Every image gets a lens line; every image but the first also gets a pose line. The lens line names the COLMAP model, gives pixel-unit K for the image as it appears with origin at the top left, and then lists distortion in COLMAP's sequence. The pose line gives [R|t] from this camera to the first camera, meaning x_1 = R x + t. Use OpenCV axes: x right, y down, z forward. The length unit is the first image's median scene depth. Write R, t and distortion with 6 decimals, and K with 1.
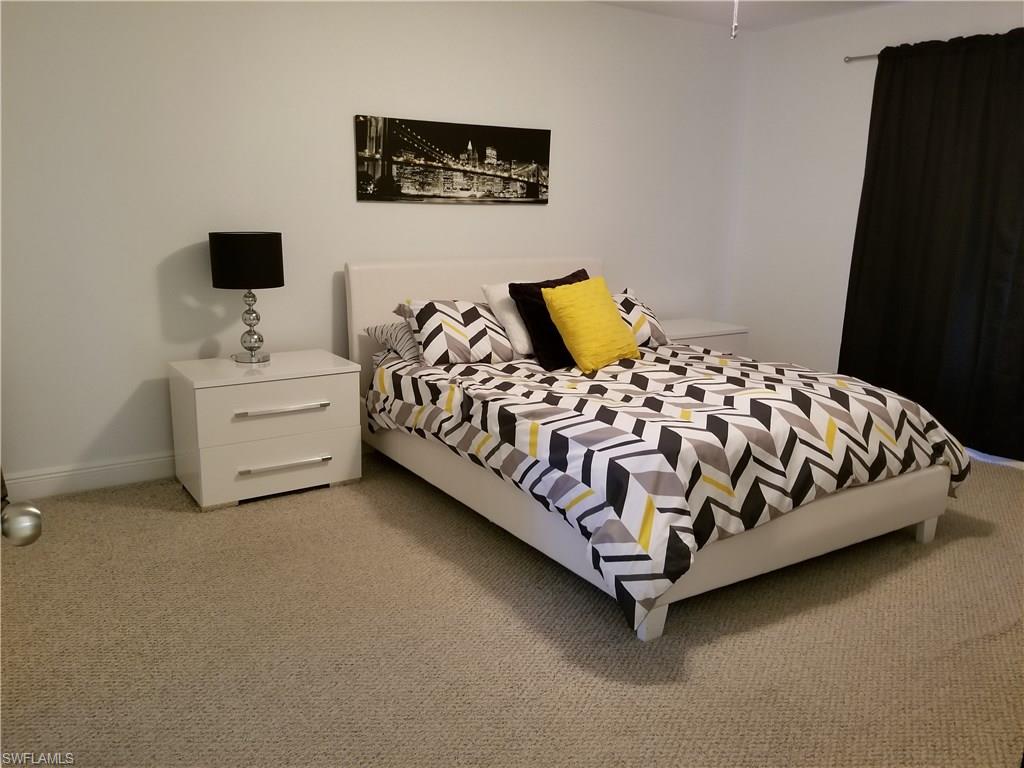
lens RADIAL K [[805.5, 0, 509.9], [0, 805.5, 380.5], [0, 0, 1]] dist [0.081391, -0.131984]
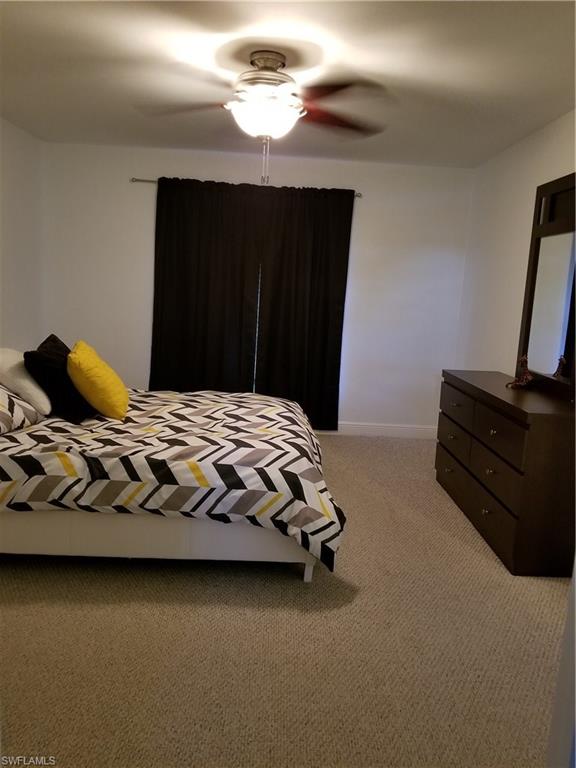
lens RADIAL K [[604.1, 0, 287.9], [0, 604.1, 387.1], [0, 0, 1]] dist [0.081391, -0.131984]
pose [[0.521331, -0.135181, 0.842580, -0.680675], [0.140399, 0.987505, 0.071563, -0.110486], [-0.841726, 0.080989, 0.533796, 0.356317]]
